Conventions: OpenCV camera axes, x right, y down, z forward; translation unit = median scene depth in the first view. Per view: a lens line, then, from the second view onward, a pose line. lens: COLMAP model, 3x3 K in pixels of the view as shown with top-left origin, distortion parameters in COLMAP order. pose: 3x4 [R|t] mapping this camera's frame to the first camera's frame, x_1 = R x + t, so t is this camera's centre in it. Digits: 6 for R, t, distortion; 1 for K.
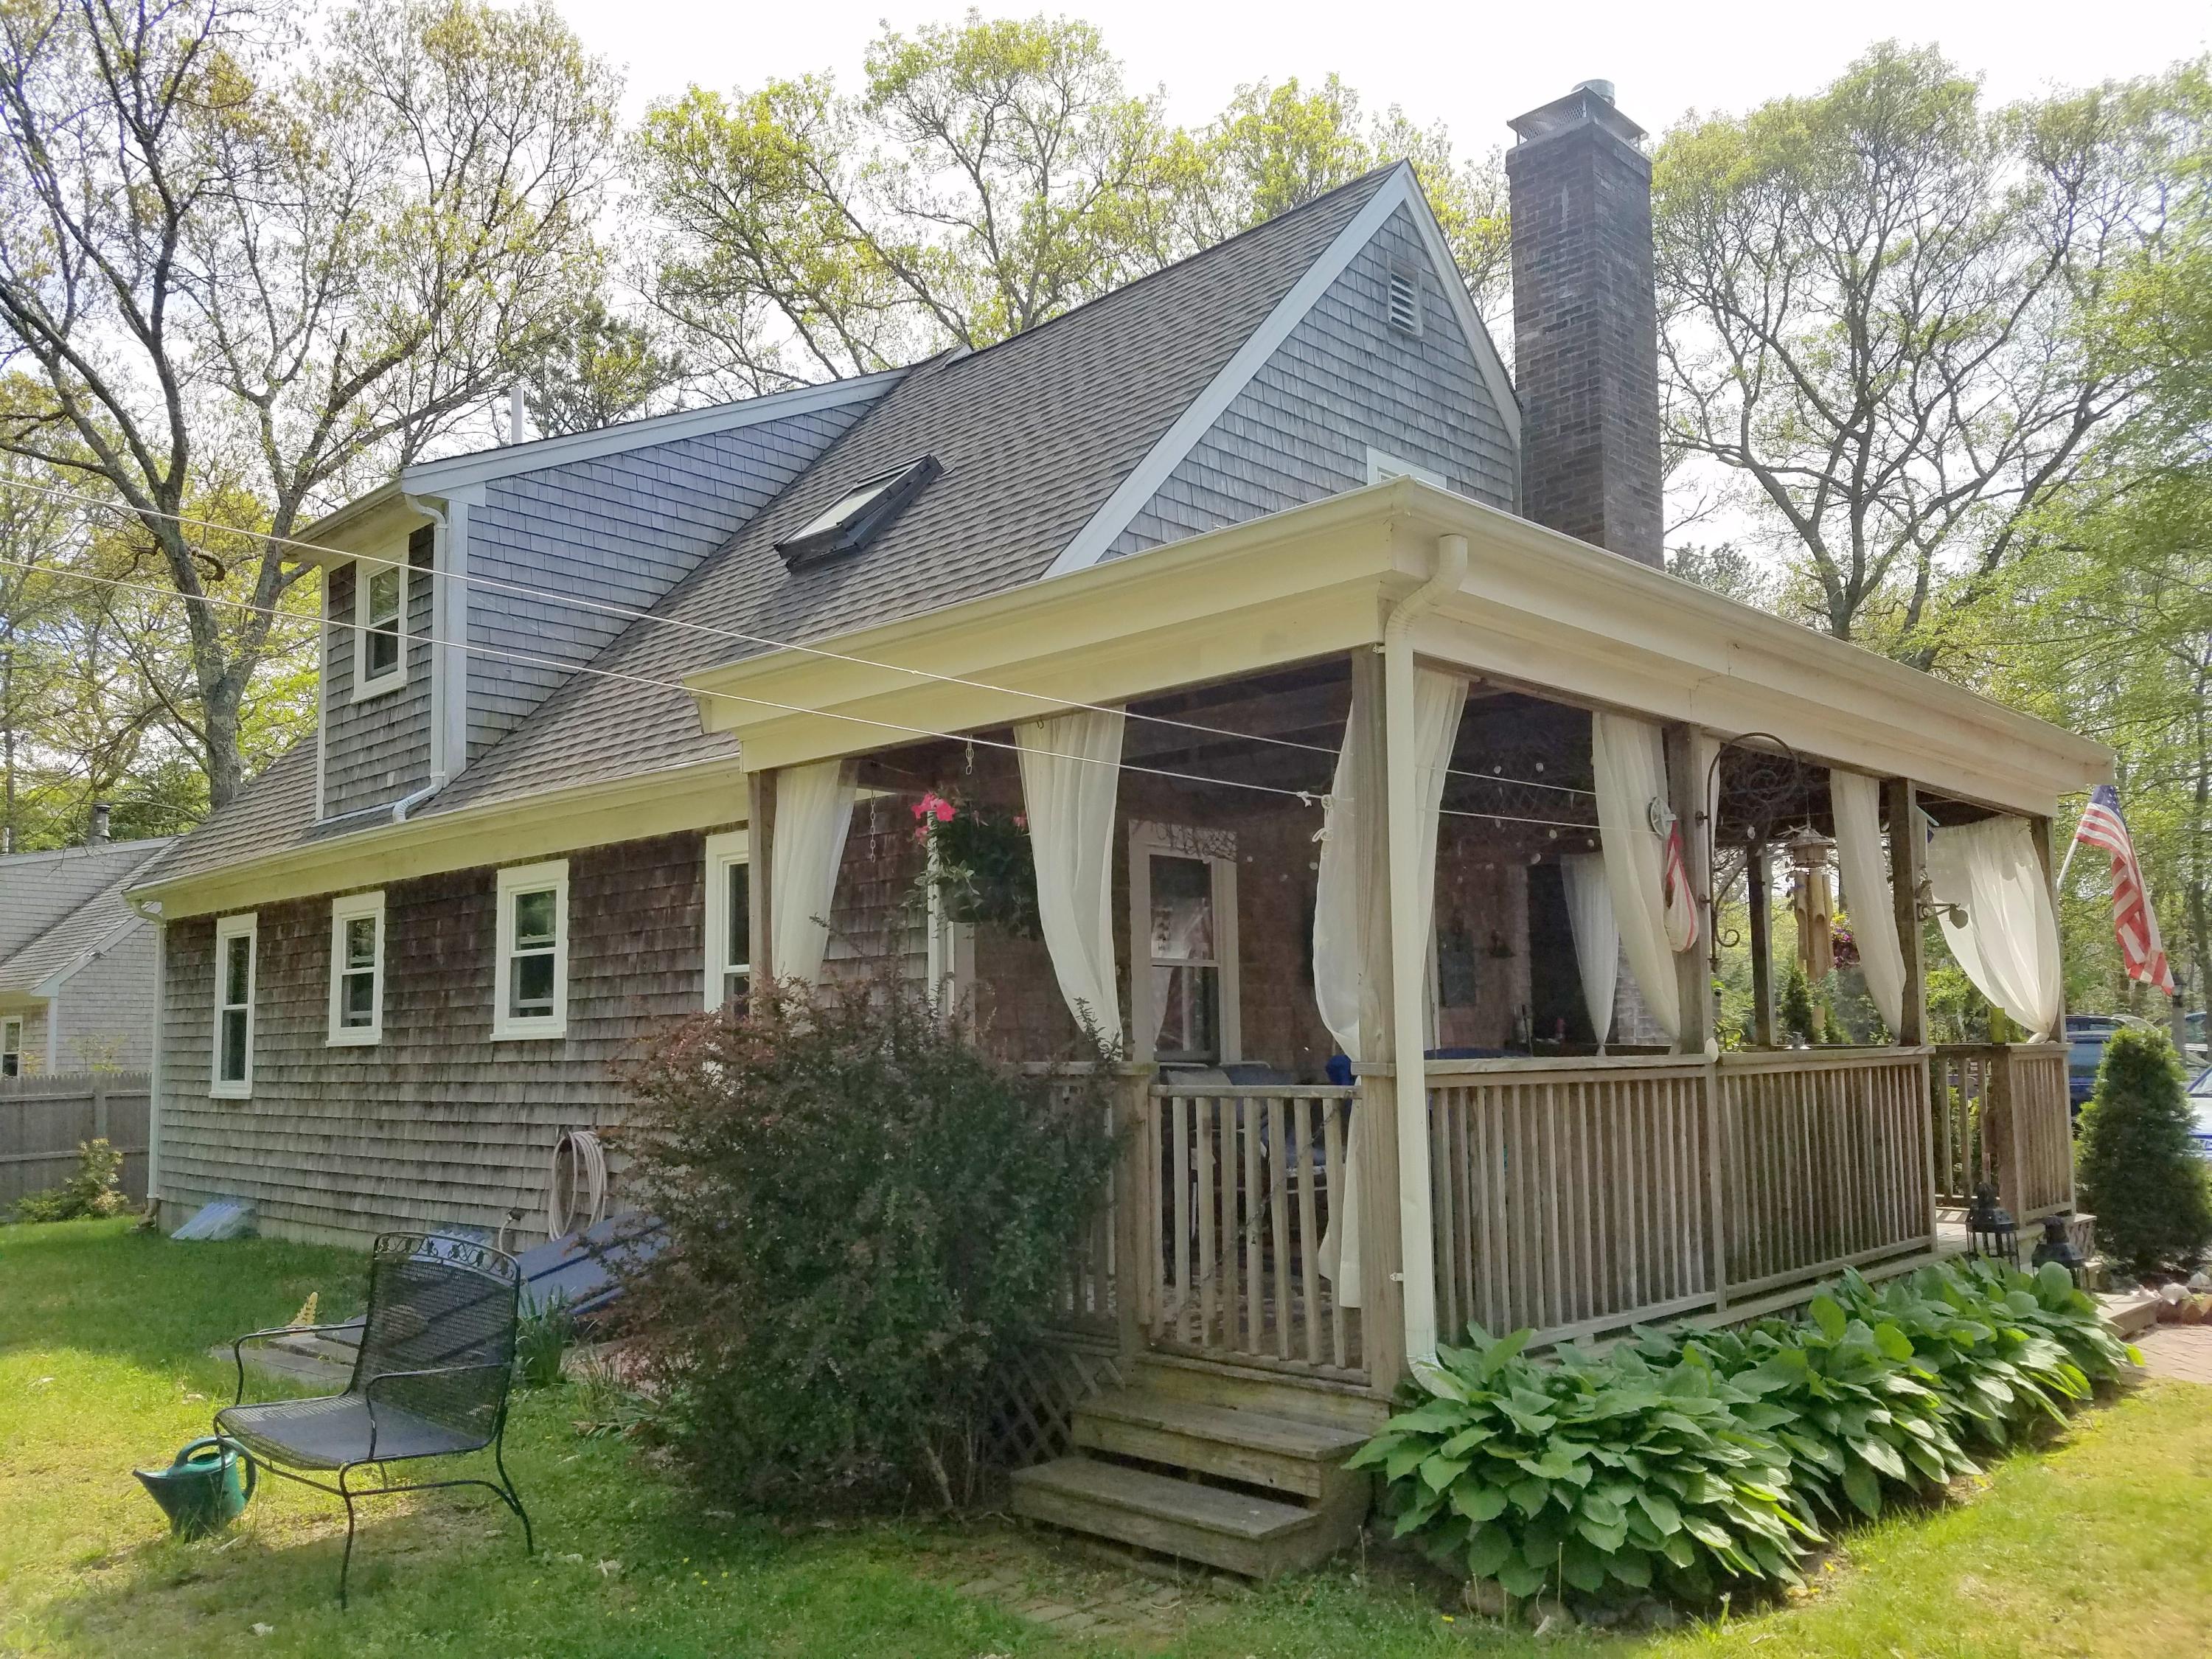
lens RADIAL K [[1692.6, 0, 1094.0], [0, 1692.6, 861.1], [0, 0, 1]] dist [0.261298, -0.507932]
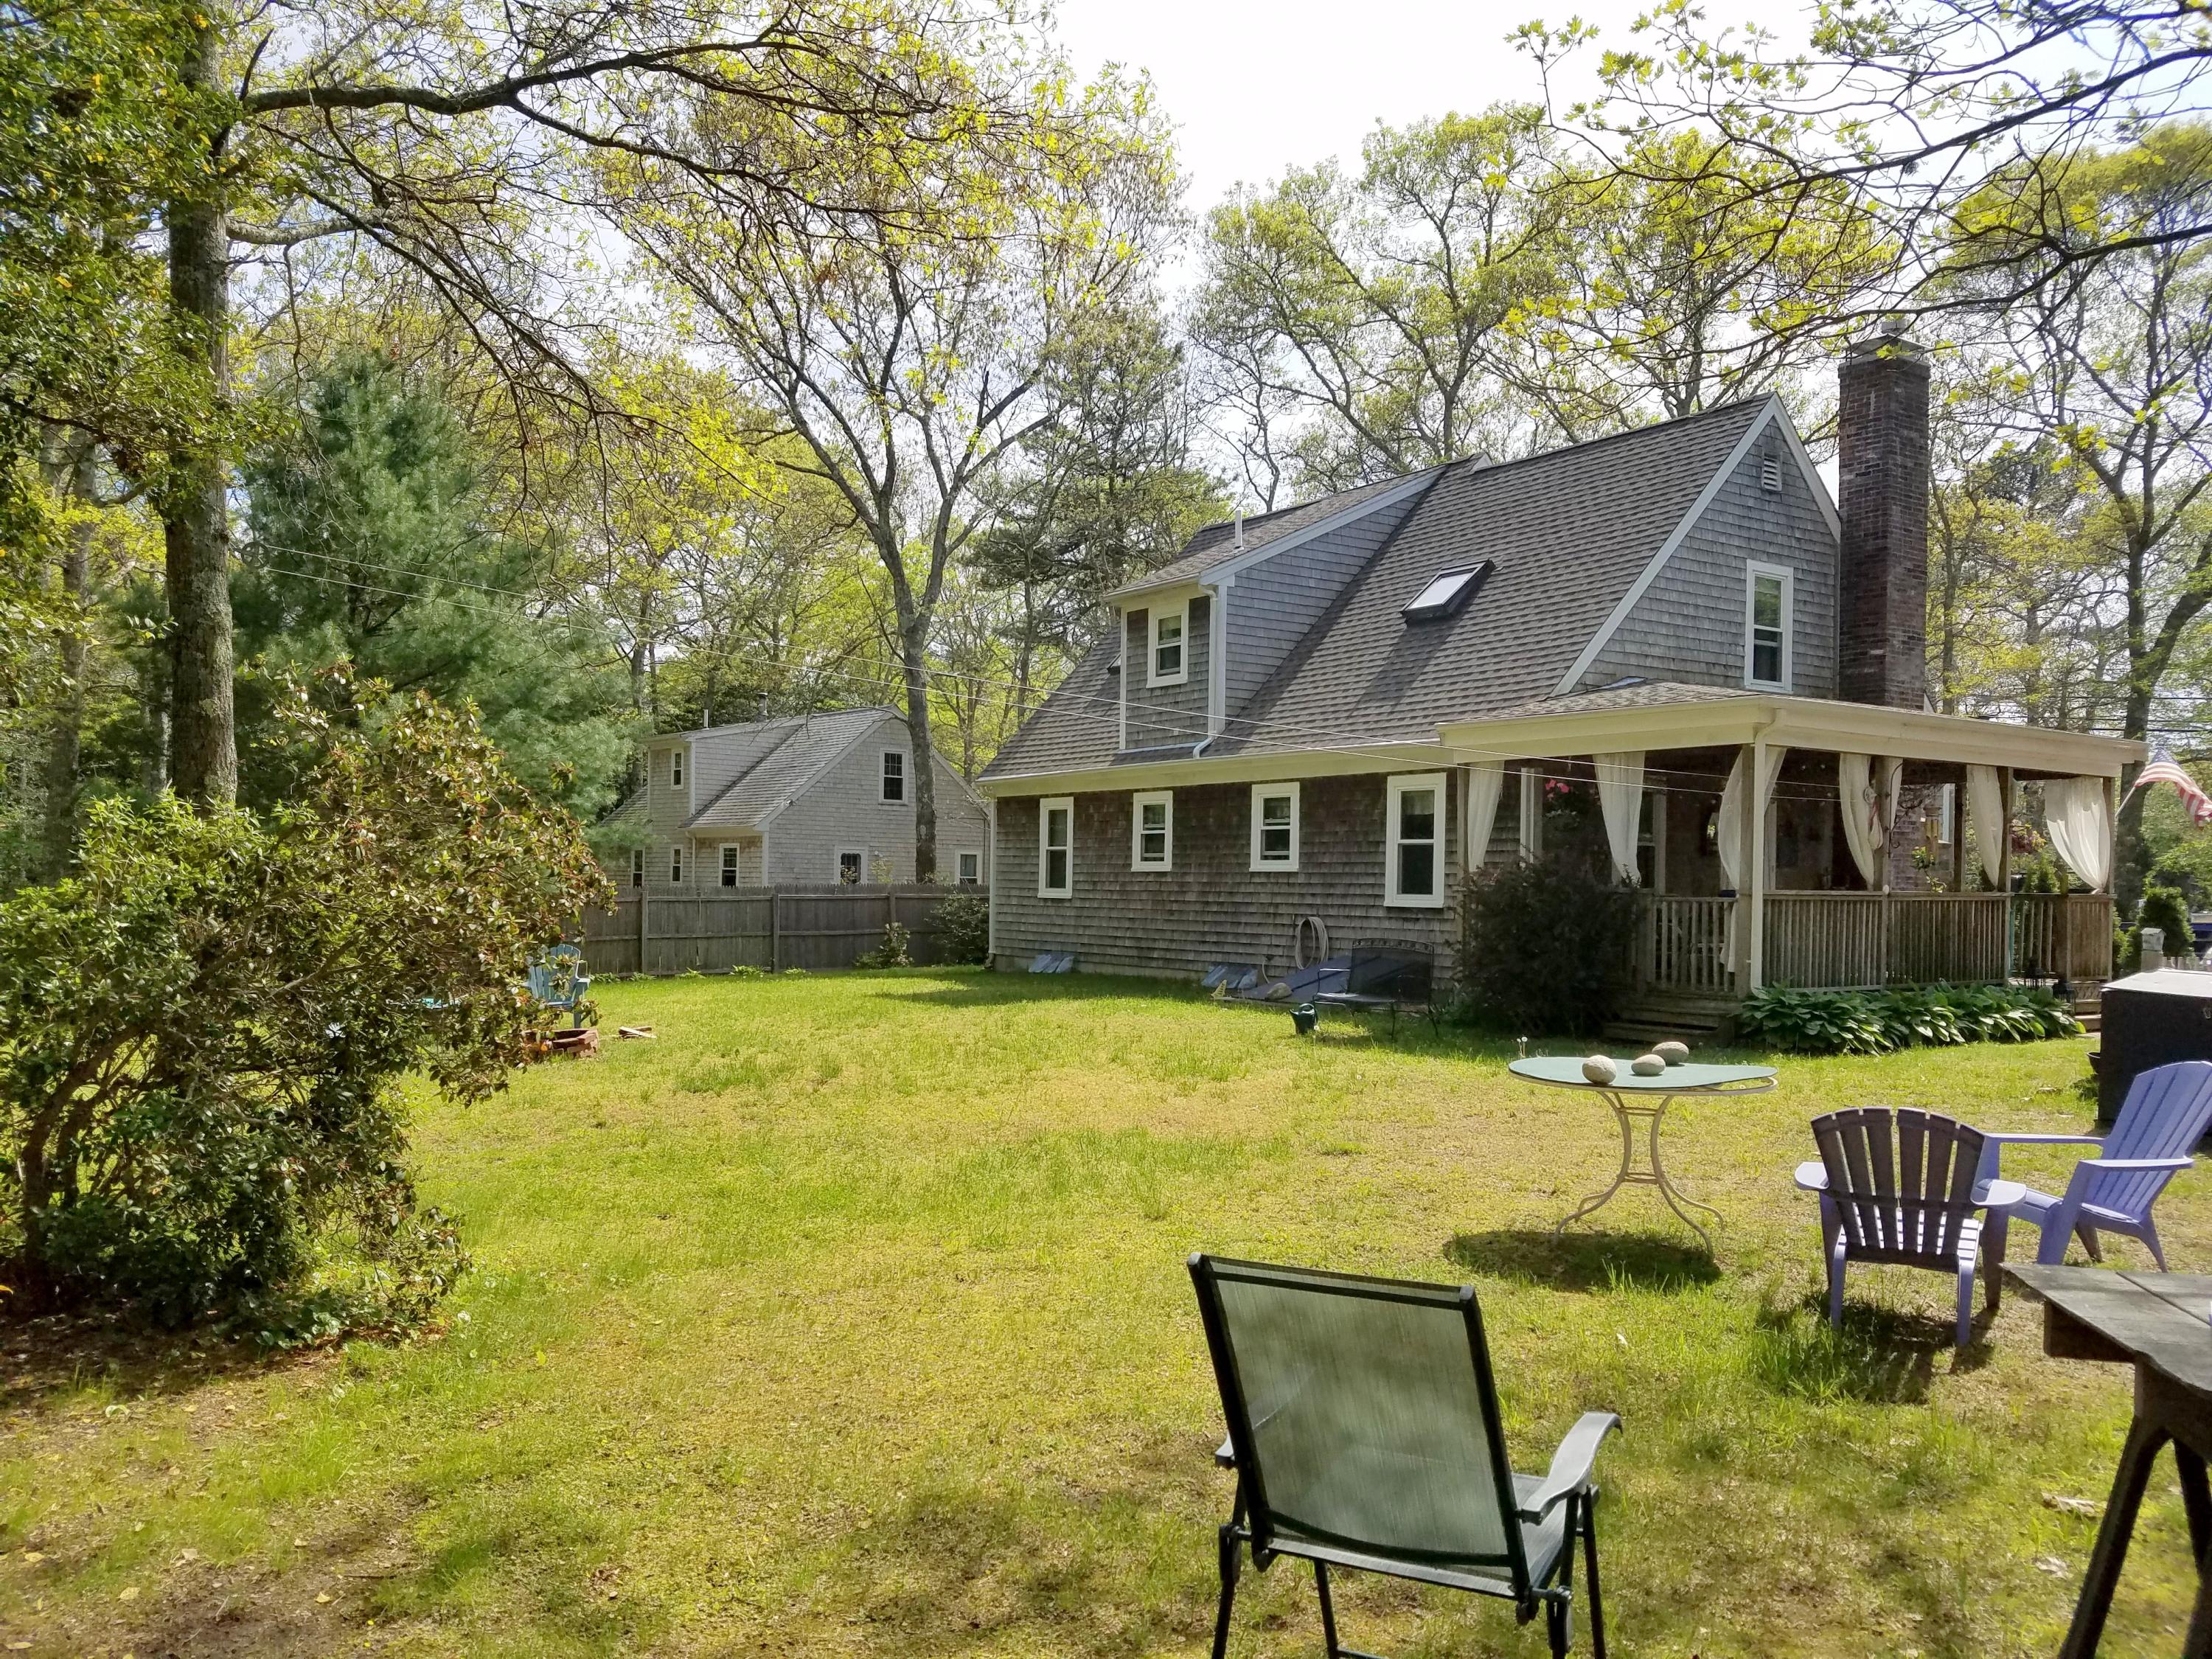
lens RADIAL K [[1692.6, 0, 1094.0], [0, 1692.6, 861.1], [0, 0, 1]] dist [0.261298, -0.507932]
pose [[0.982333, 0.027045, -0.185178, -0.161782], [-0.009977, 0.995664, 0.092490, -0.083642], [0.186876, -0.089008, 0.978343, -0.903250]]
